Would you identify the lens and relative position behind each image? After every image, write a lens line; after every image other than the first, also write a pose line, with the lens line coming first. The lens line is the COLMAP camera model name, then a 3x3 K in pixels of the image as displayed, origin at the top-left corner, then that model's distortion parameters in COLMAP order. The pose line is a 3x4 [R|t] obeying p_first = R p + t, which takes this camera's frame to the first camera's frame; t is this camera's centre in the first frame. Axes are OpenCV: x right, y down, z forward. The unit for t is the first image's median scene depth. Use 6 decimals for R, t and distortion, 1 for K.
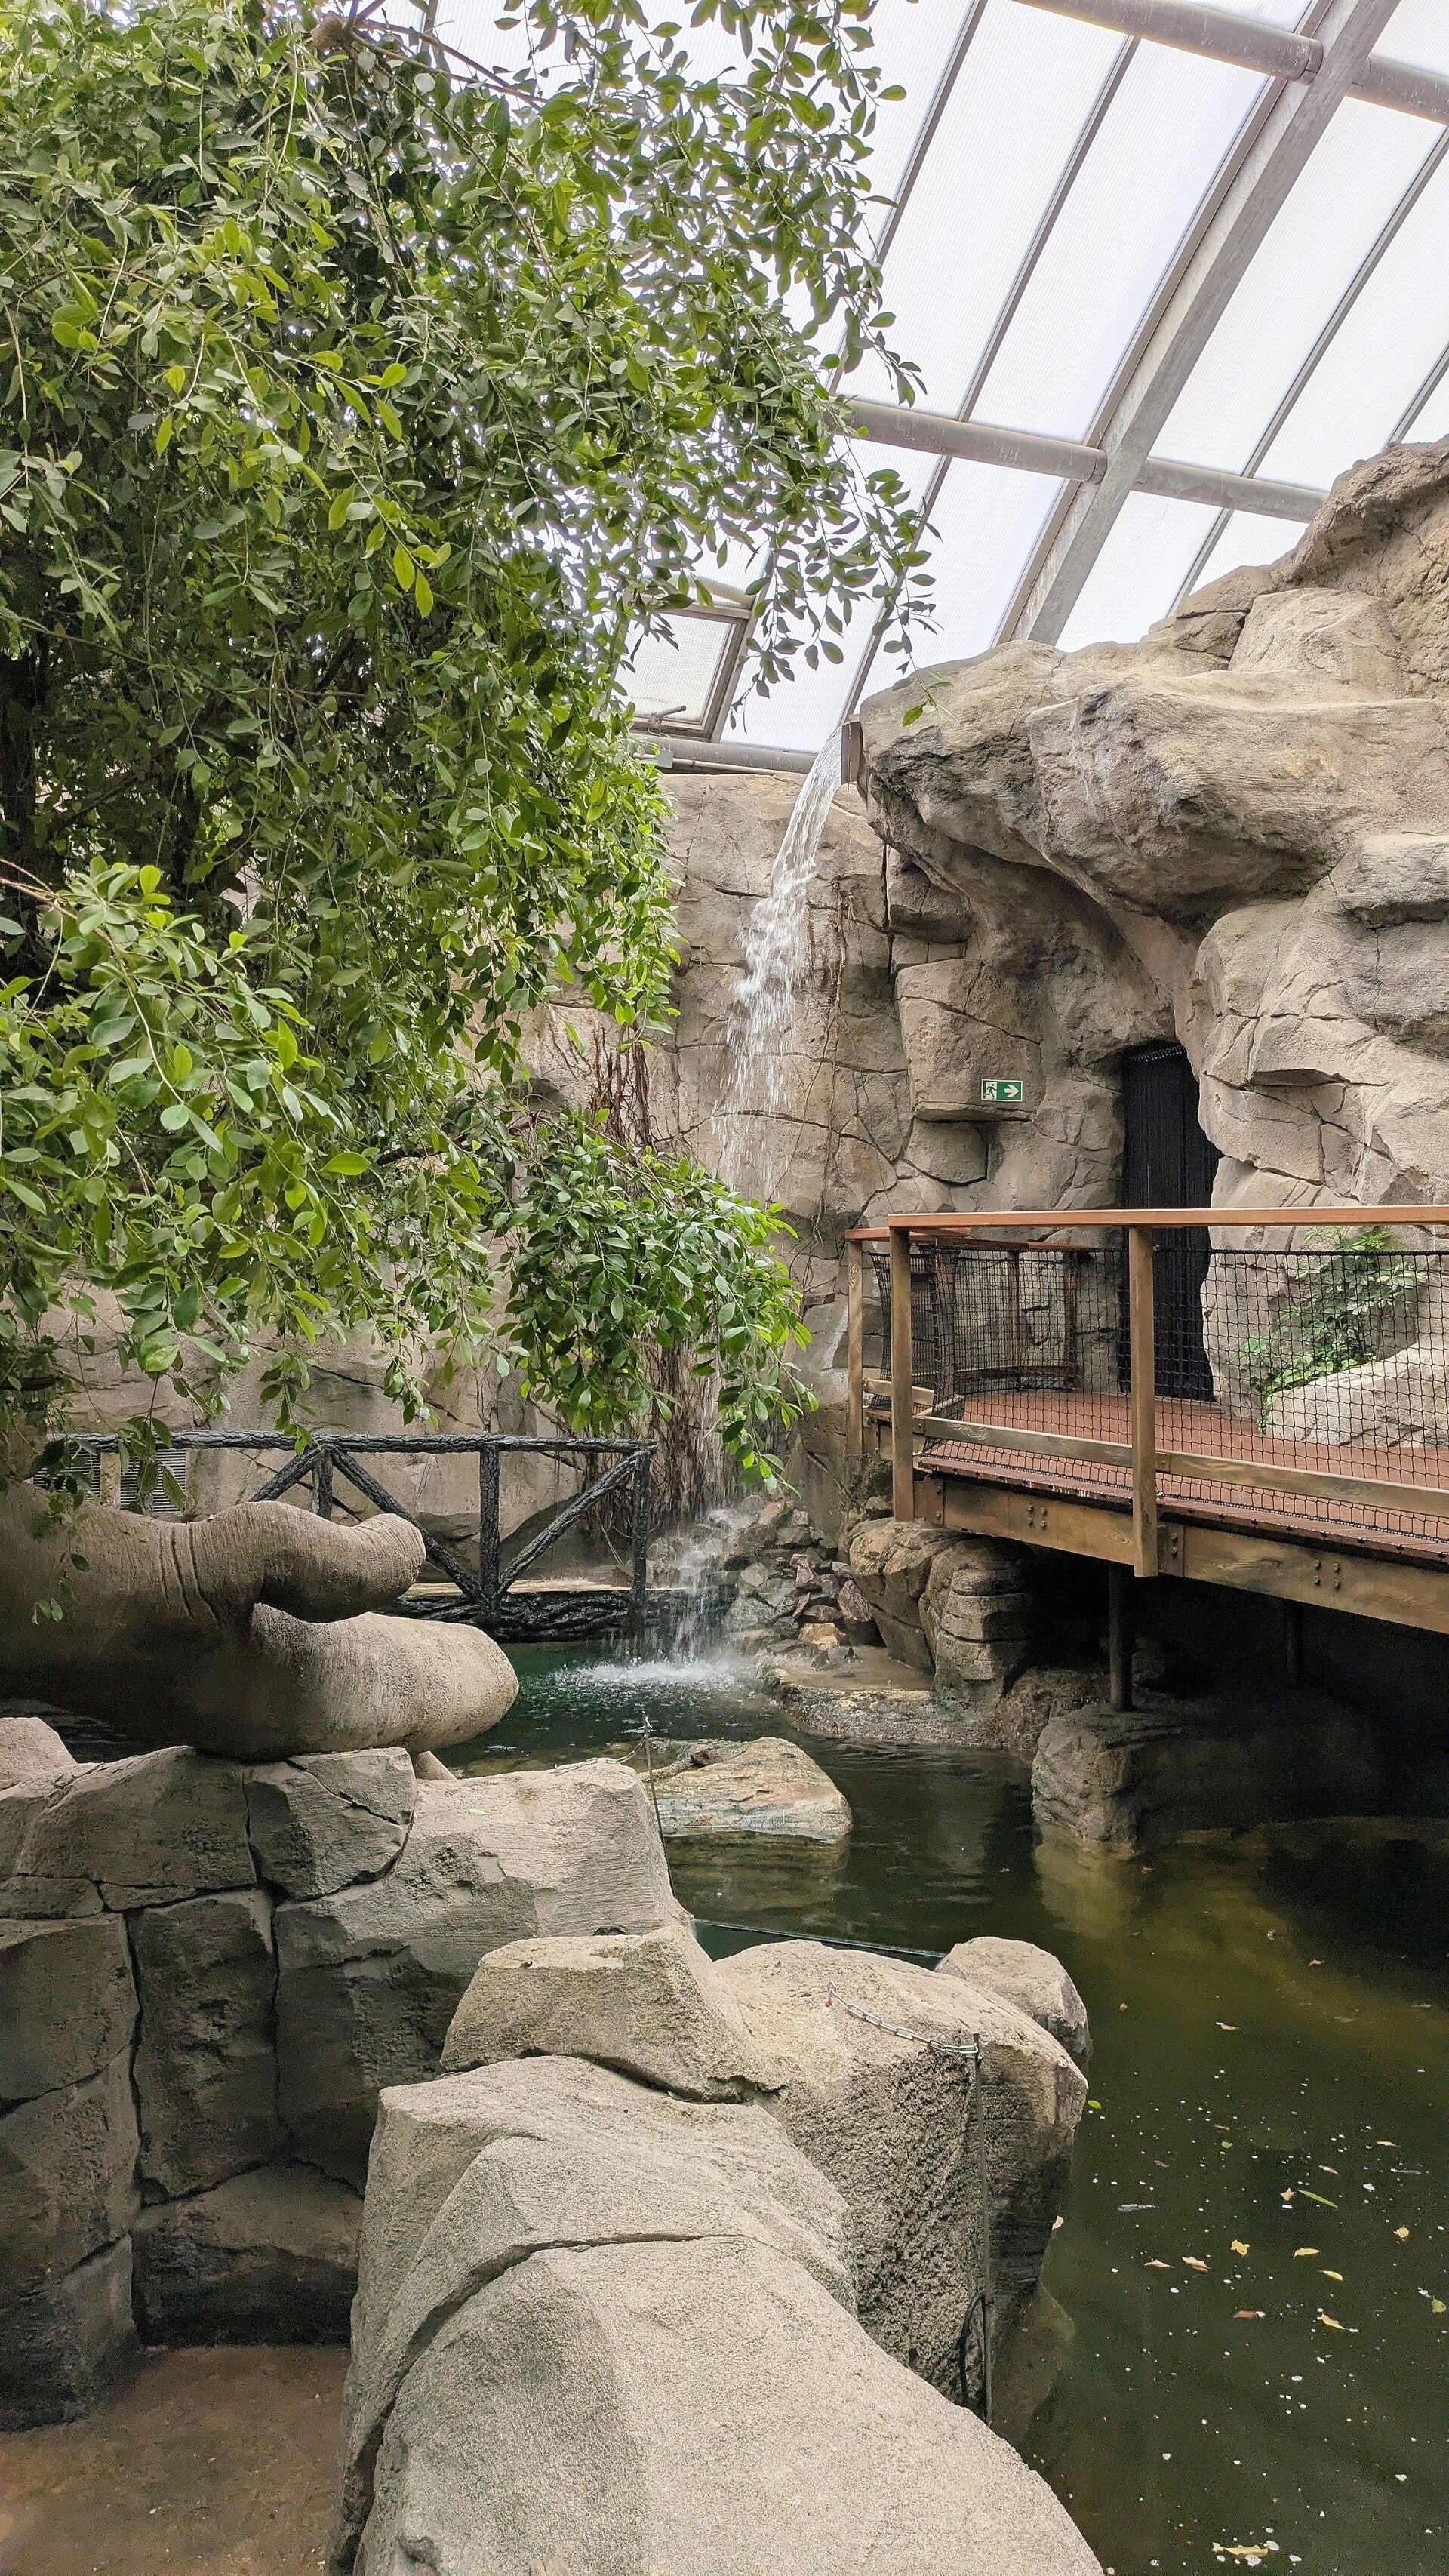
lens RADIAL K [[1865.8, 0, 724.5], [0, 1865.8, 1288.0], [0, 0, 1]] dist [0.085330, -0.090681]
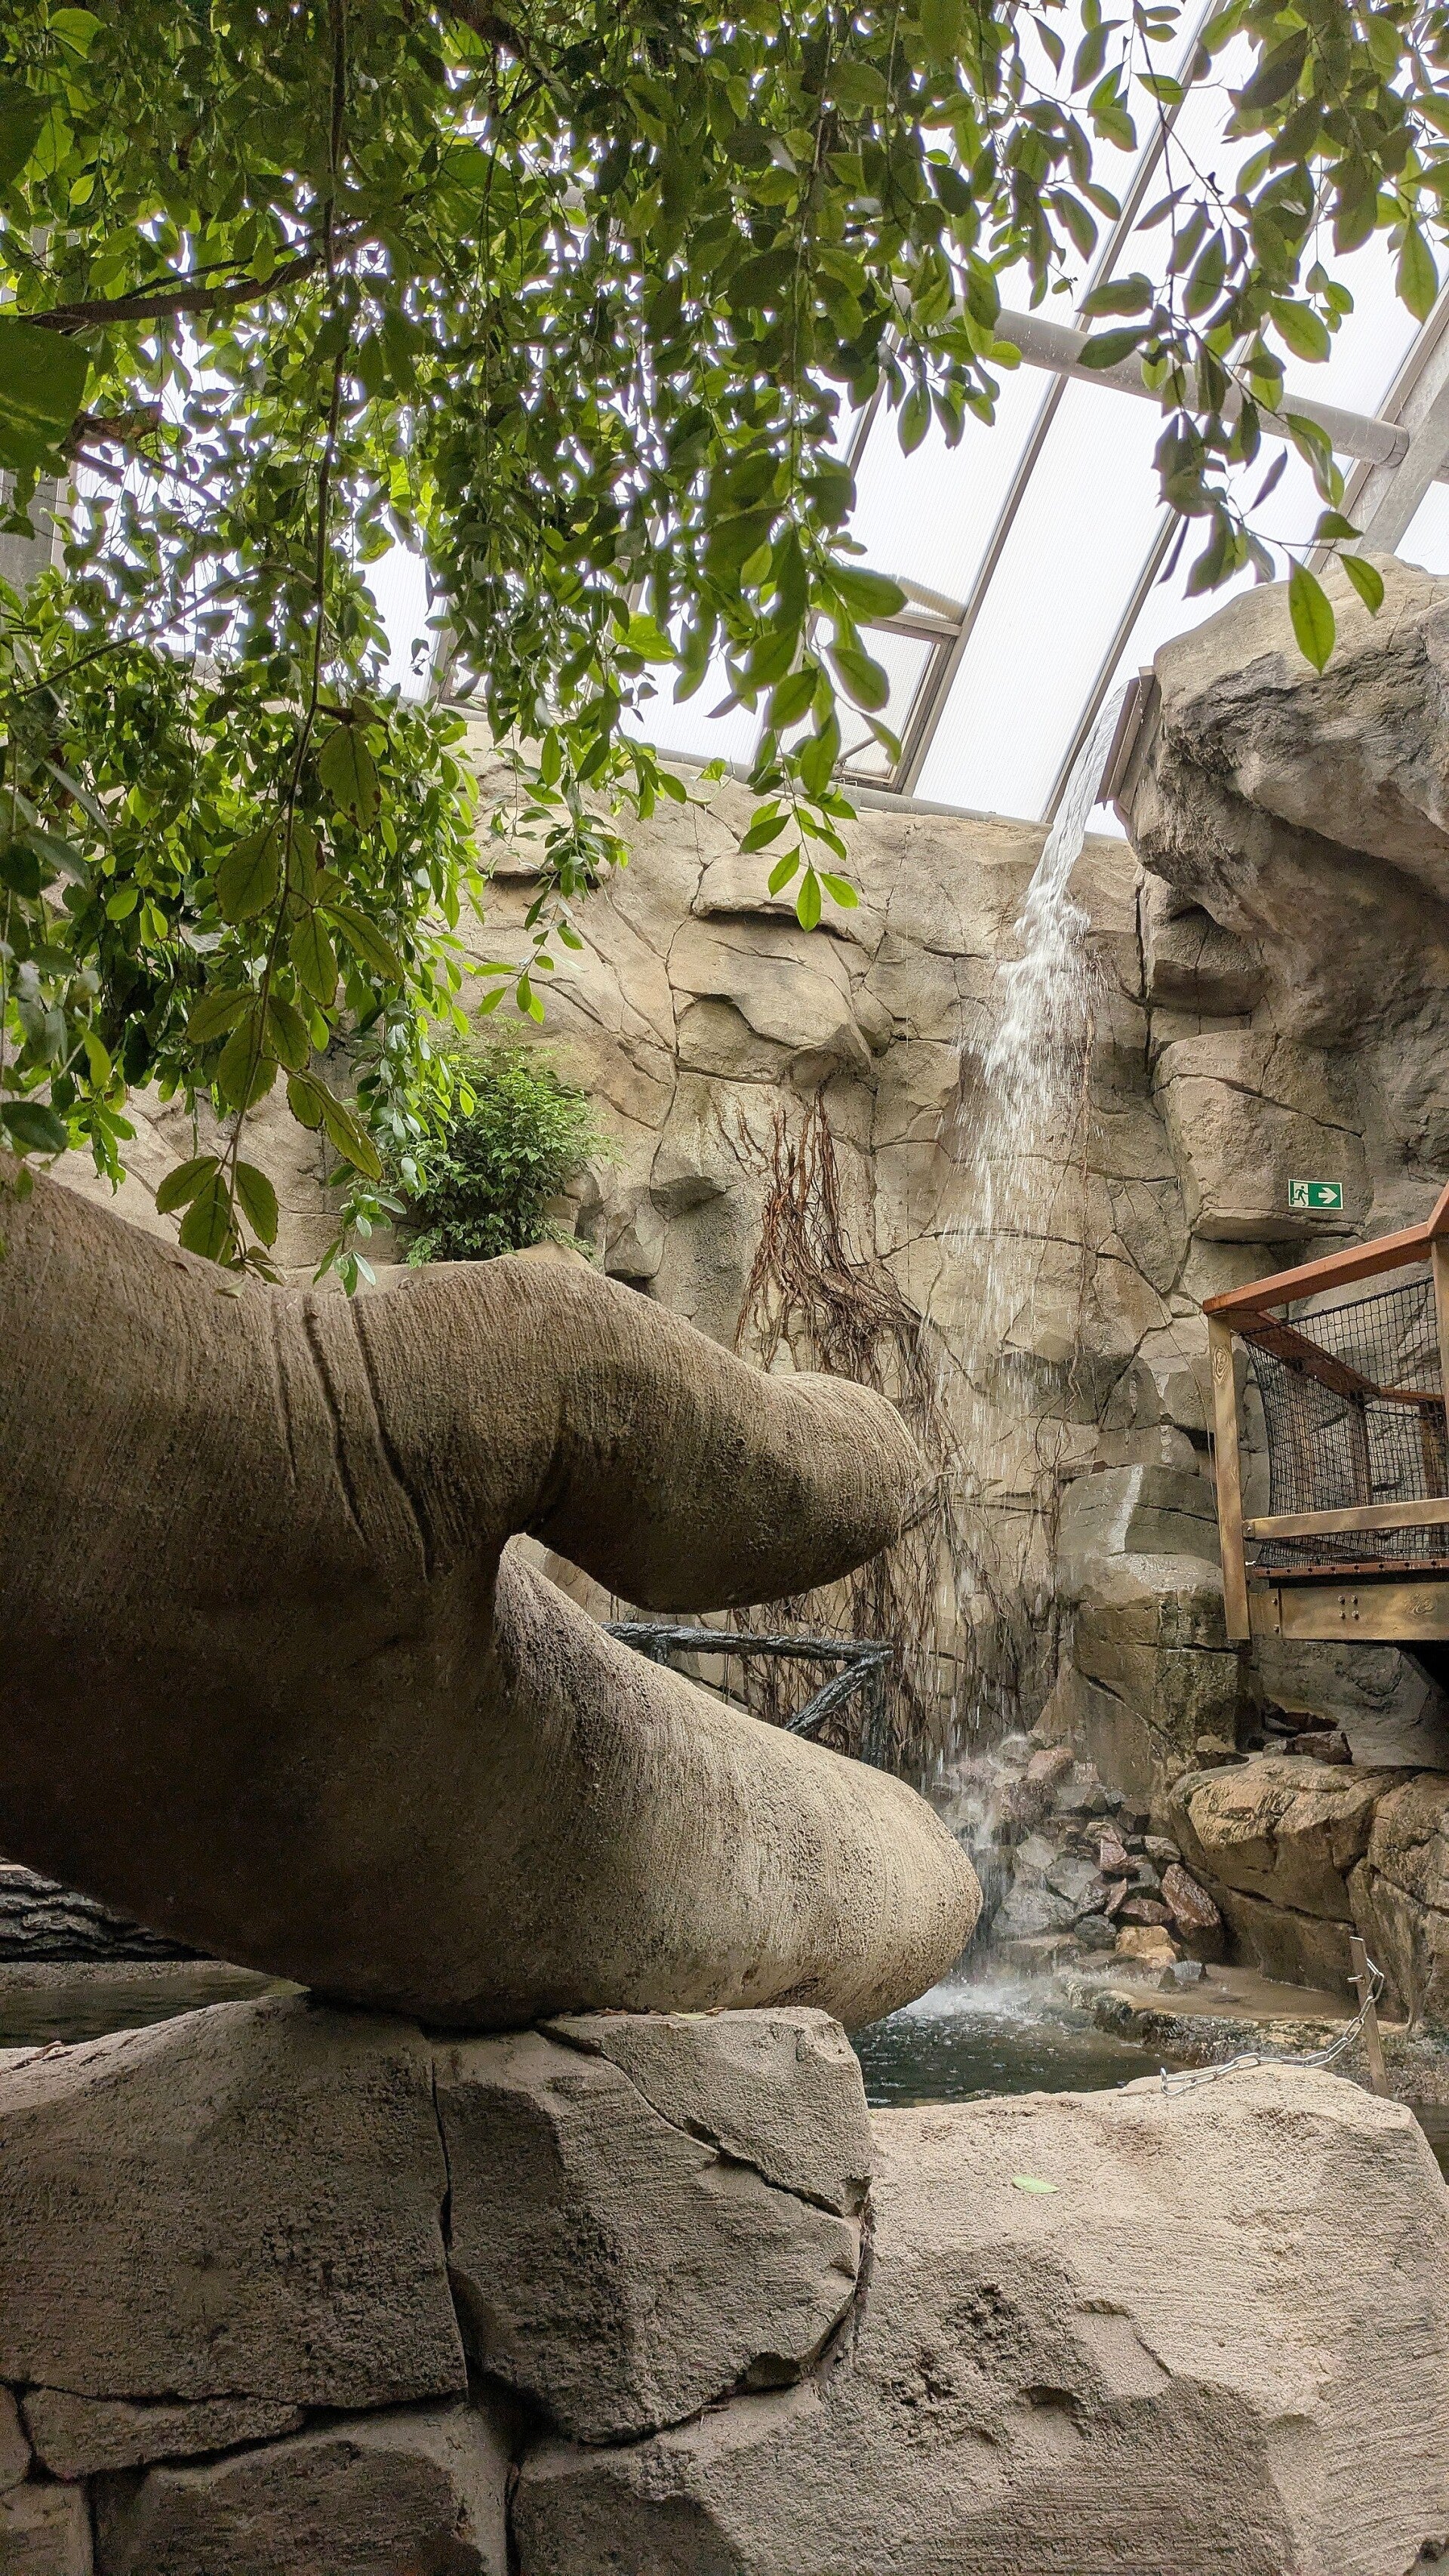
lens RADIAL K [[1865.8, 0, 724.5], [0, 1865.8, 1288.0], [0, 0, 1]] dist [0.085330, -0.090681]
pose [[0.999995, 0.003252, 0.000297, -0.097168], [-0.003129, 0.980184, -0.198065, 0.088989], [-0.000936, 0.198063, 0.980189, 0.295905]]
